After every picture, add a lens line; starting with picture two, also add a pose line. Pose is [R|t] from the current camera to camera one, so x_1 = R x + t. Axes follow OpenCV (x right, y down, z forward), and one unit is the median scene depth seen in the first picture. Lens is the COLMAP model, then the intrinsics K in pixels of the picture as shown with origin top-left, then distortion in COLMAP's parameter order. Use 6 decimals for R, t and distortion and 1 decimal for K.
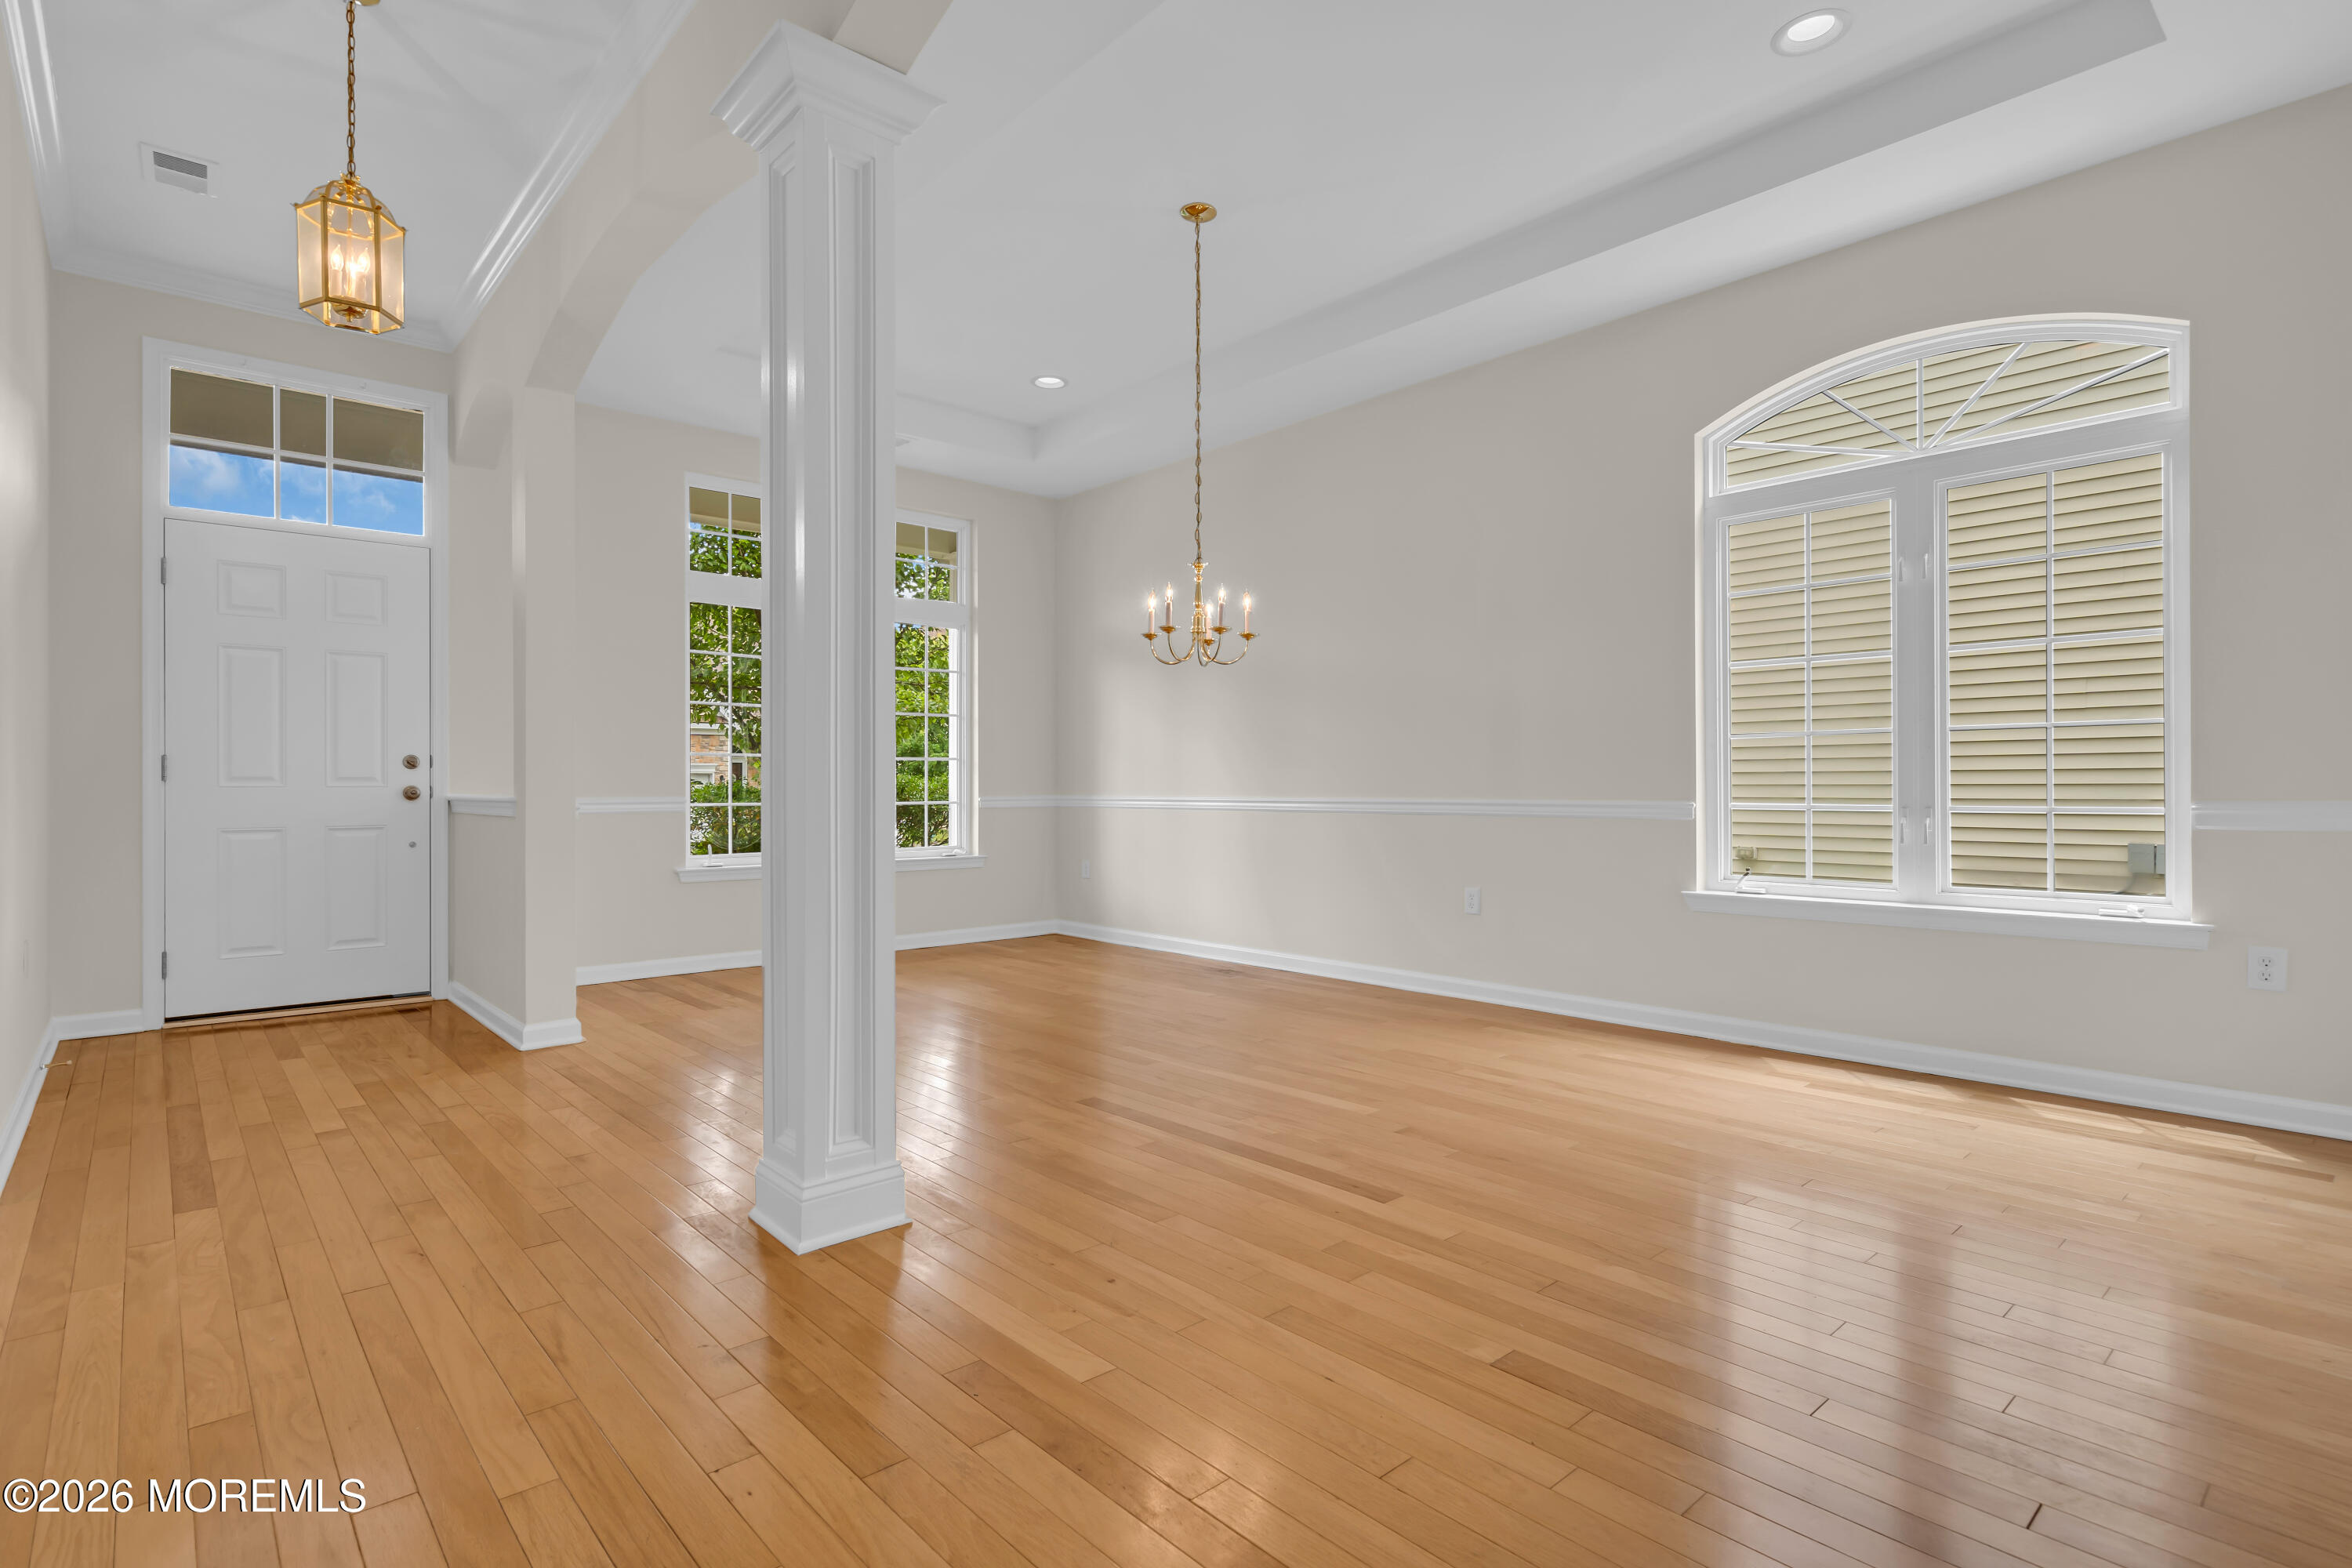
lens RADIAL K [[1168.1, 0, 1171.1], [0, 1168.1, 777.0], [0, 0, 1]] dist [-0.002615, 0.002913]
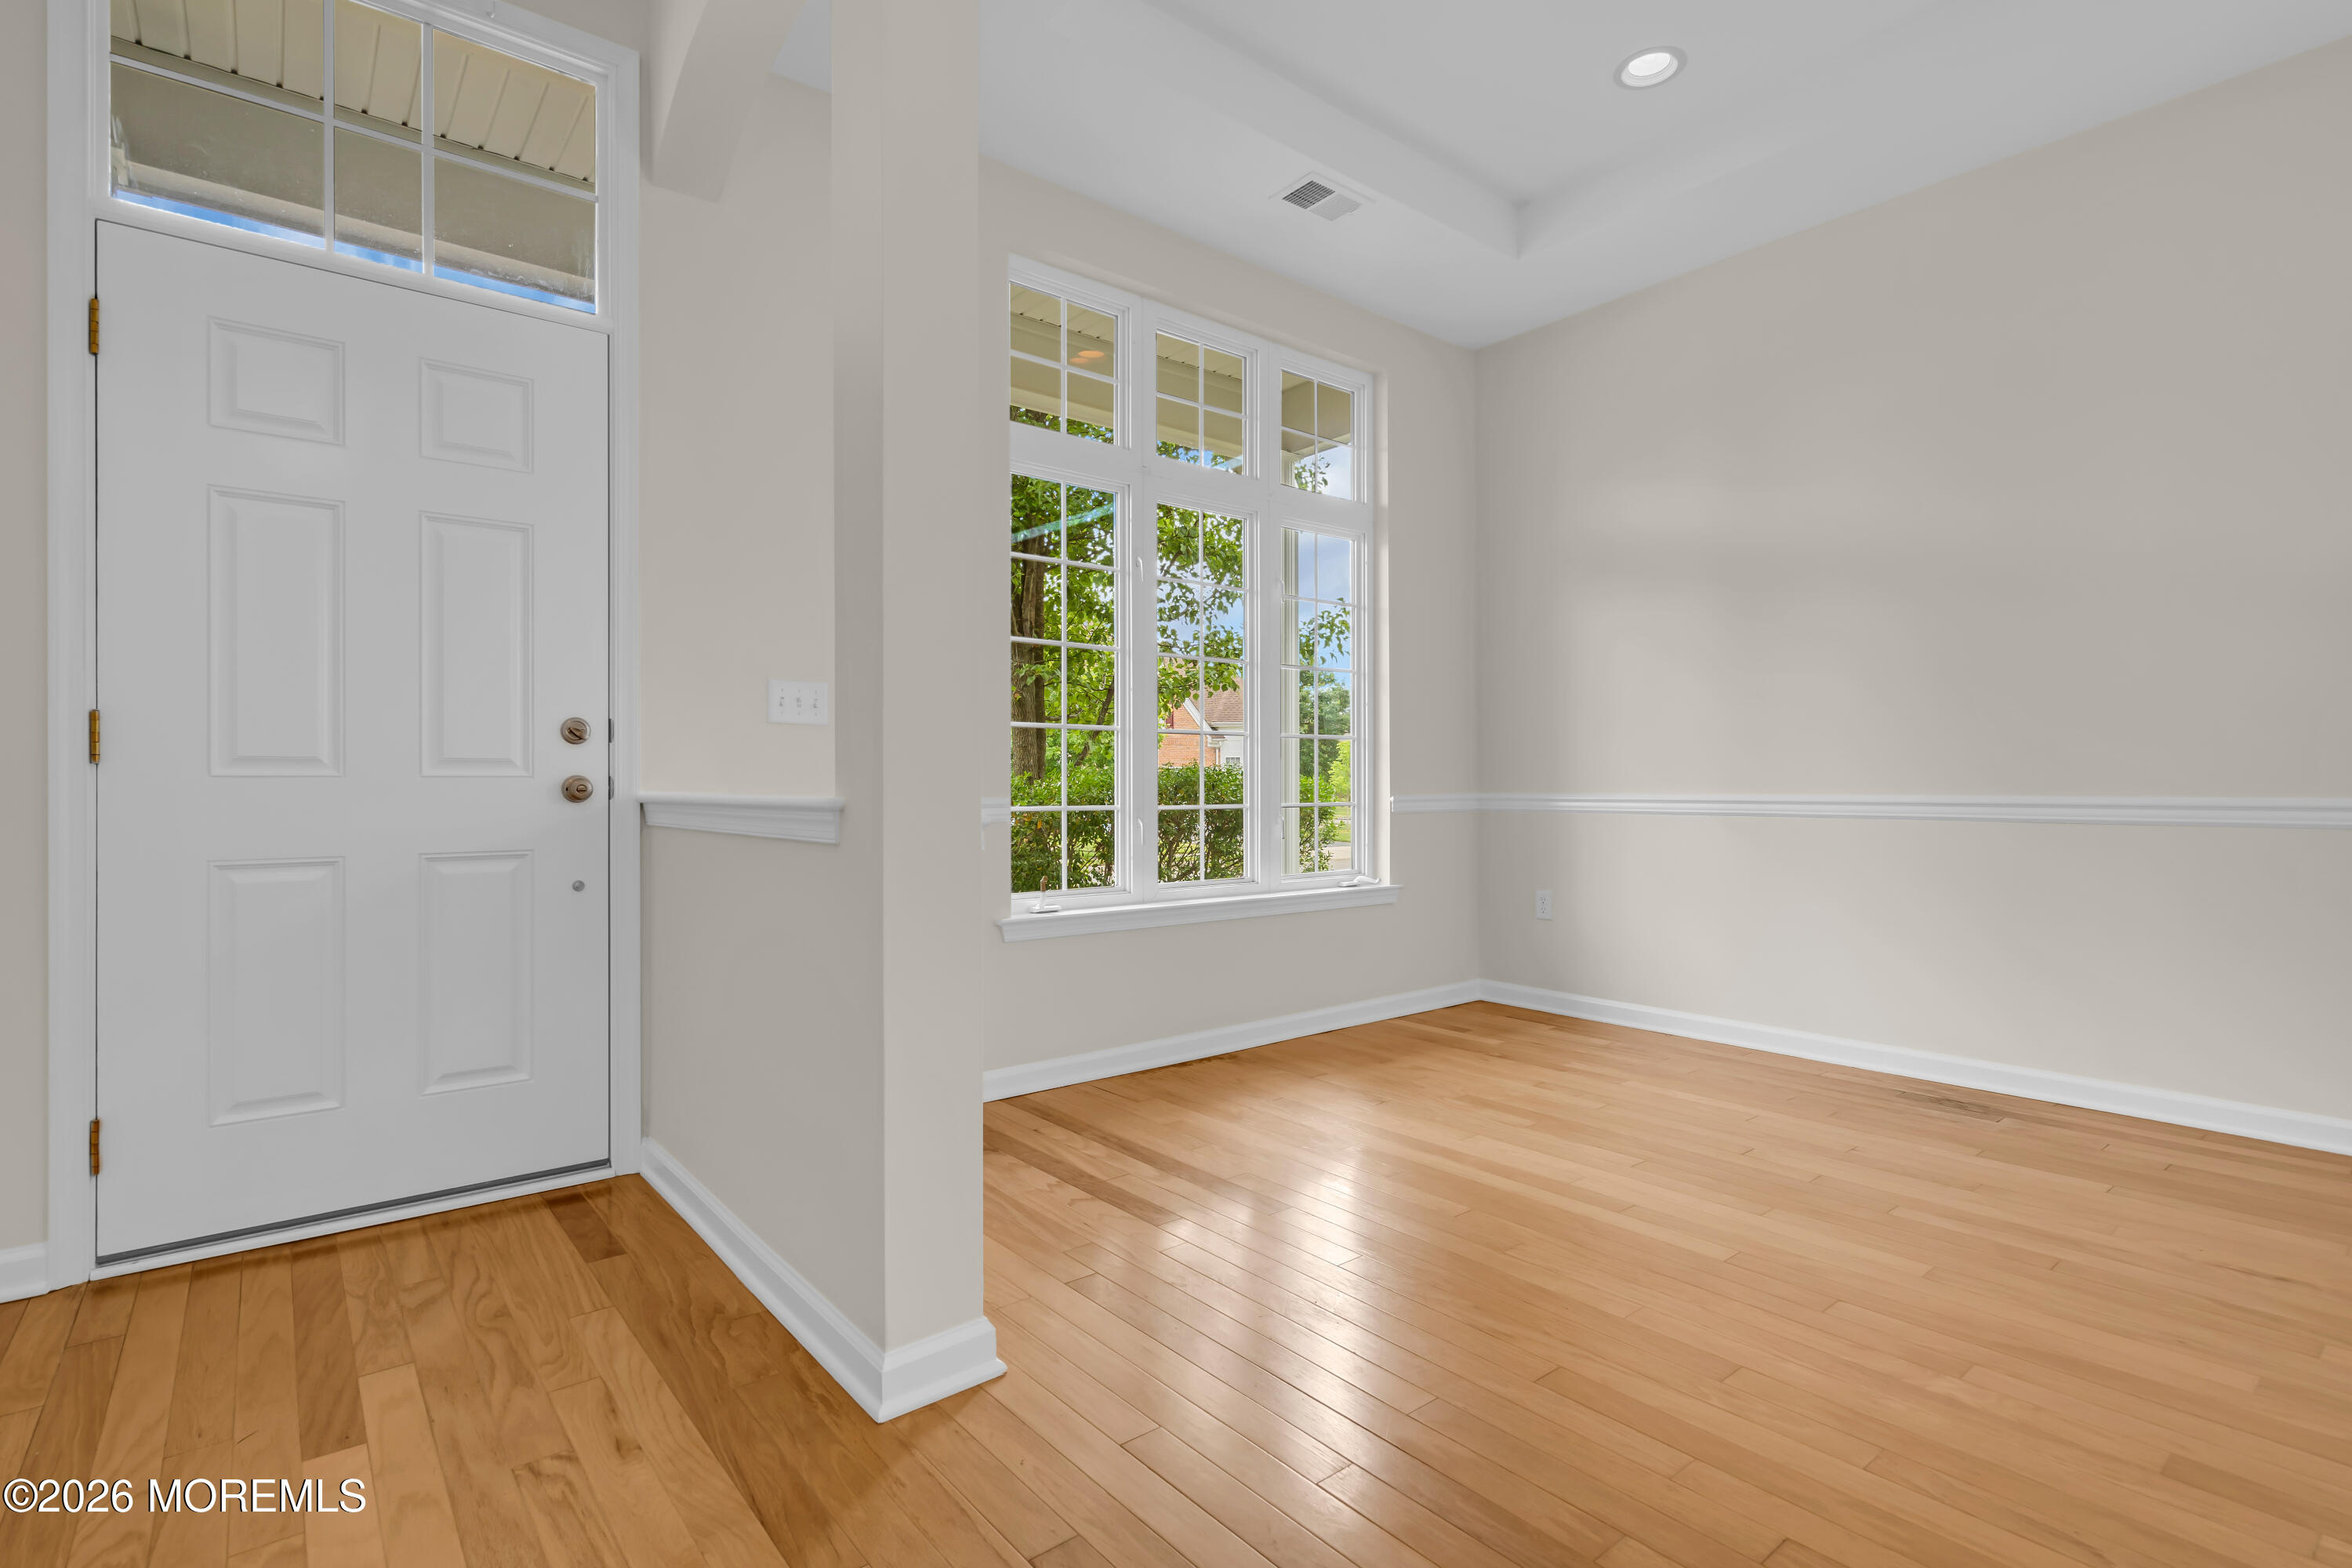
lens RADIAL K [[1168.1, 0, 1180.8], [0, 1168.1, 774.8], [0, 0, 1]] dist [-0.002615, 0.002913]
pose [[0.998570, -0.000784, -0.053460, -0.346449], [0.000776, 1.000000, -0.000165, 0.007433], [0.053460, 0.000123, 0.998570, 0.482373]]
